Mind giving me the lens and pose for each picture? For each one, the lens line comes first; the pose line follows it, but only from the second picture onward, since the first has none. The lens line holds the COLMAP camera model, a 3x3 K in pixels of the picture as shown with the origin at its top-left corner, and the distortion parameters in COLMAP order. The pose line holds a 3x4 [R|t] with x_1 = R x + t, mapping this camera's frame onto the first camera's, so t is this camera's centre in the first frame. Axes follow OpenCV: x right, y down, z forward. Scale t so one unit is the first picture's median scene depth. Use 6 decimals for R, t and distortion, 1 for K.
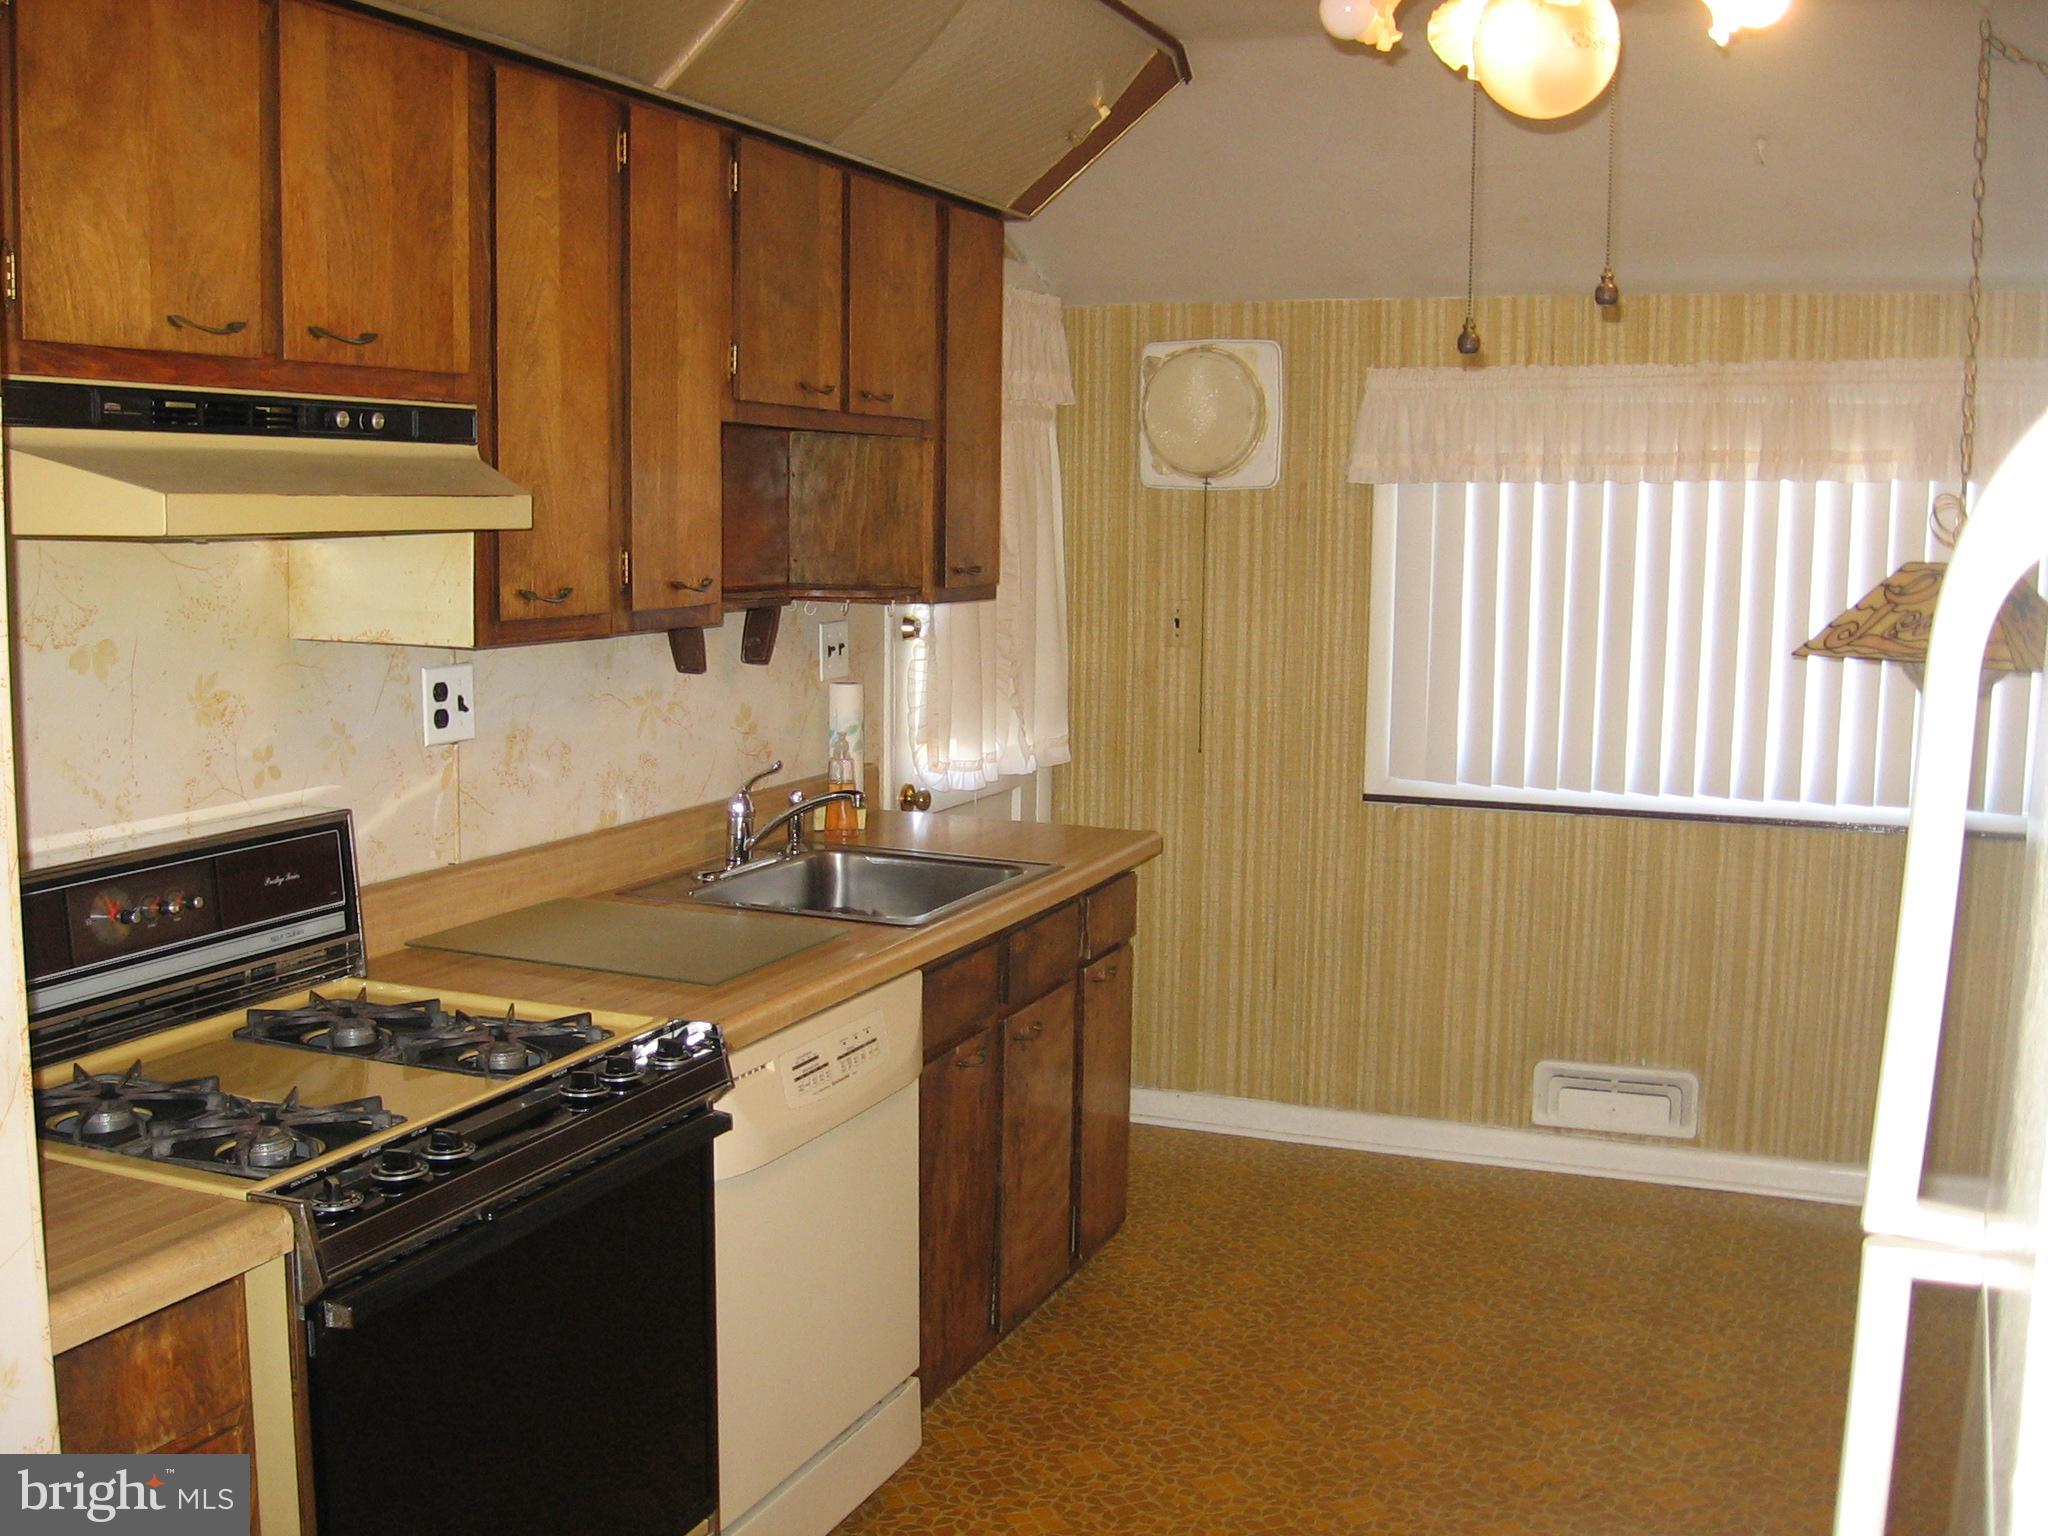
lens RADIAL K [[2176.2, 0, 1024.0], [0, 2176.2, 768.0], [0, 0, 1]] dist [-0.083504, -0.002338]
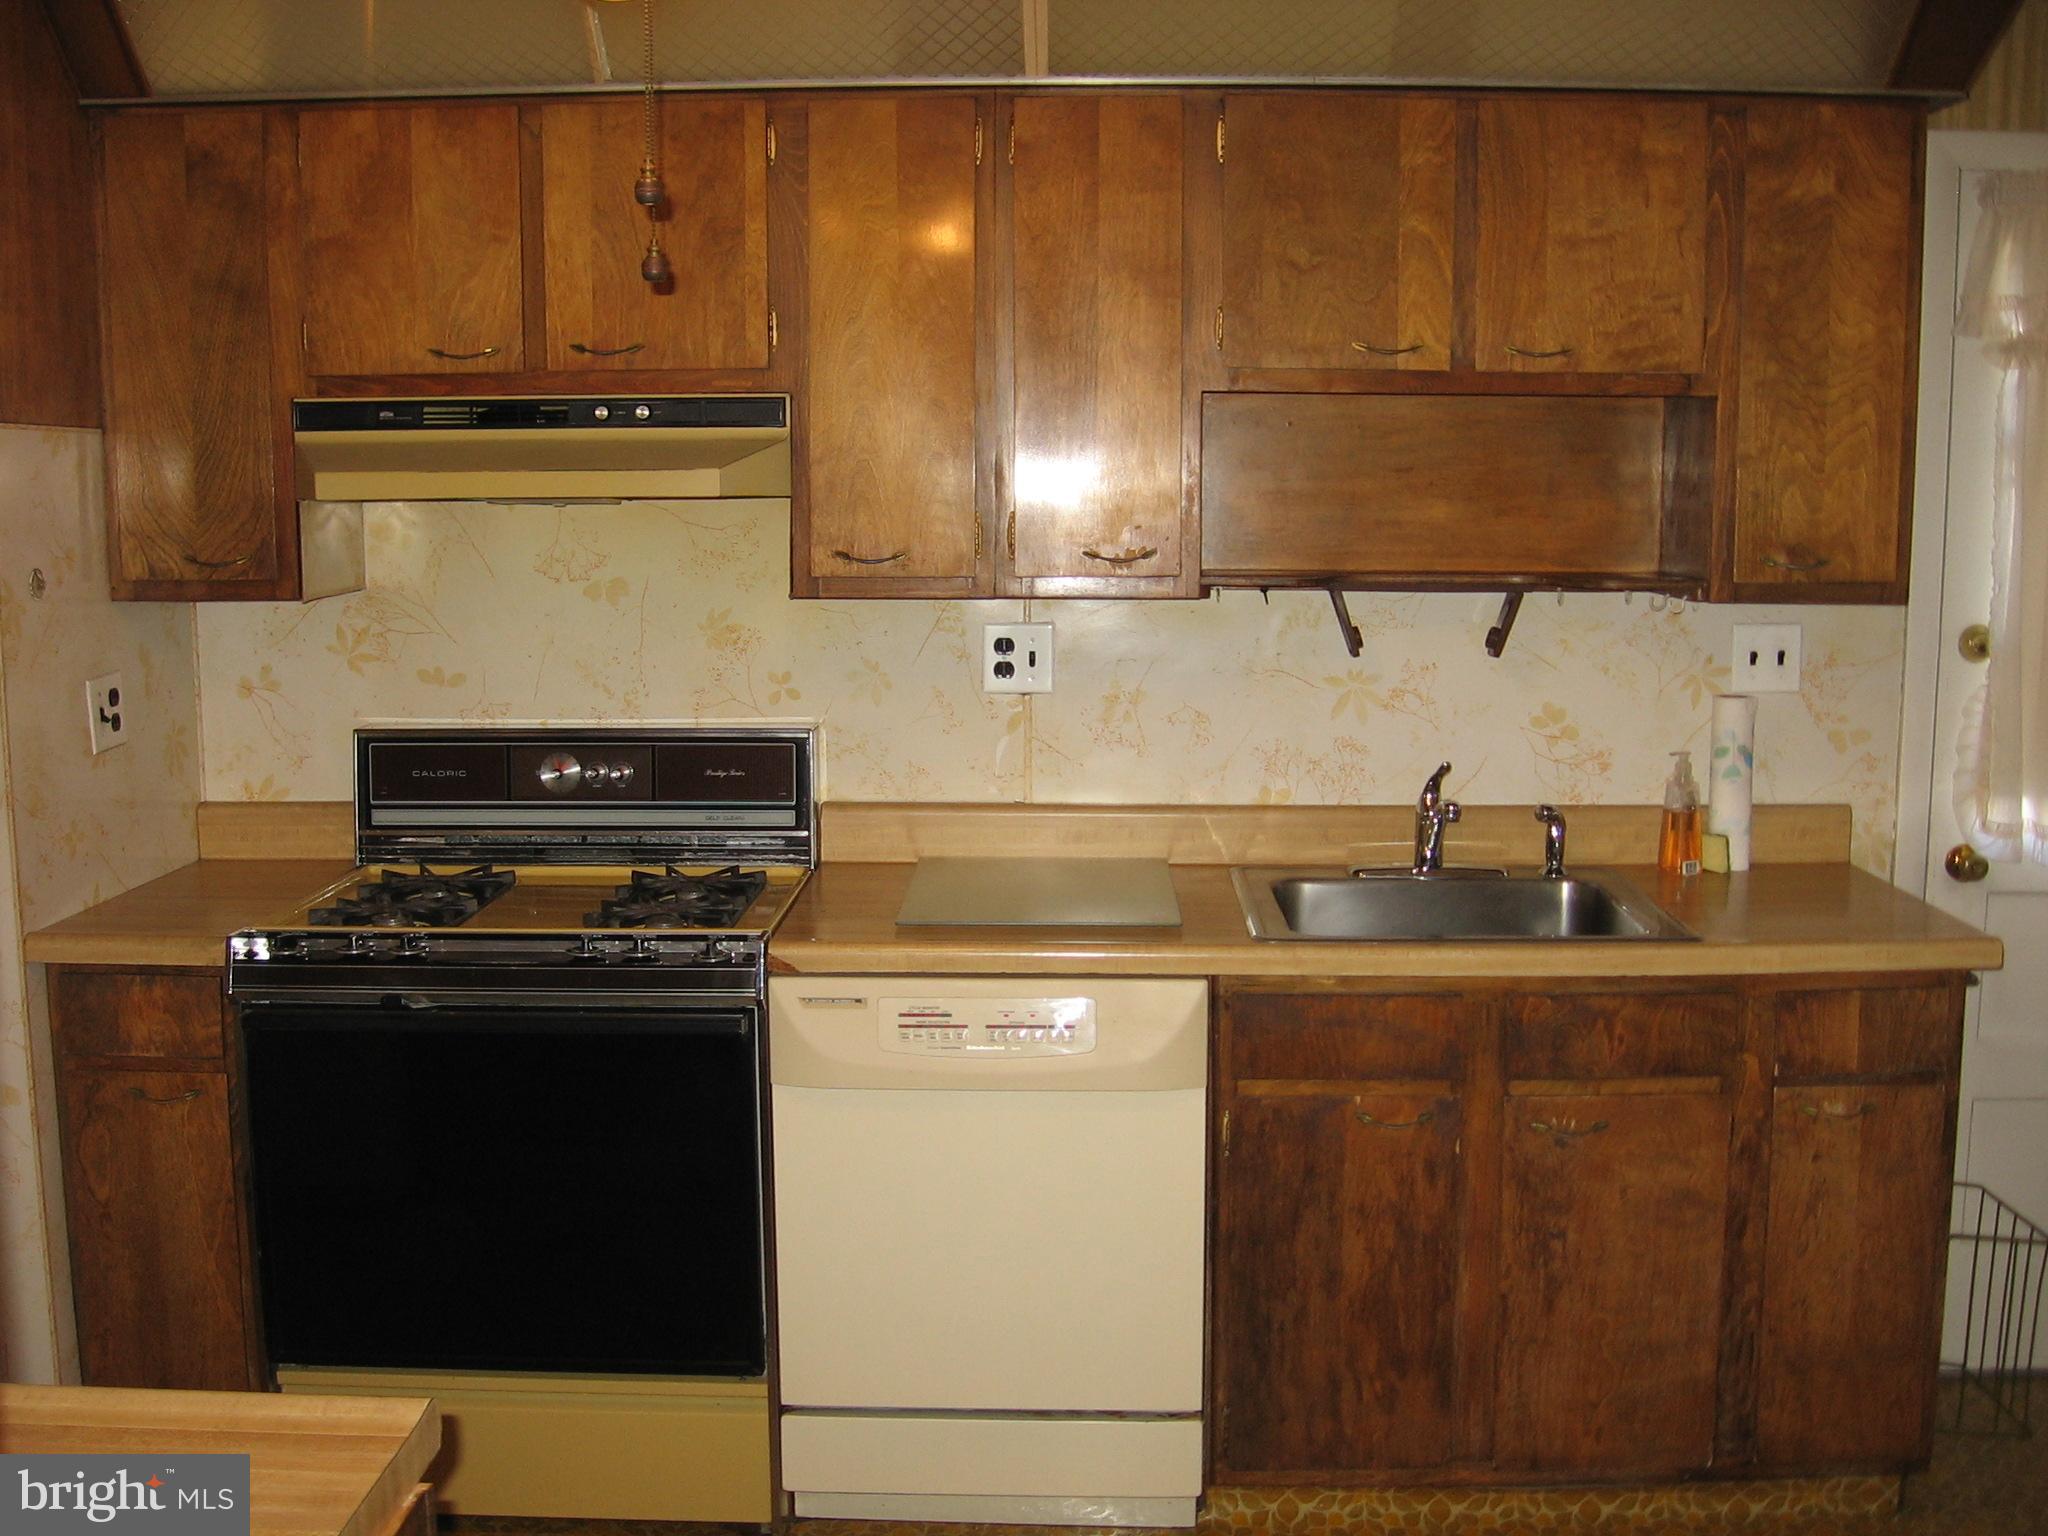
lens RADIAL K [[2214.5, 0, 1024.2], [0, 2214.5, 815.5], [0, 0, 1]] dist [-0.111324, -0.004883]
pose [[0.342326, 0.126038, -0.931089, 1.002516], [-0.109890, 0.989532, 0.093547, -0.069885], [0.933133, 0.070294, 0.352593, 0.754167]]
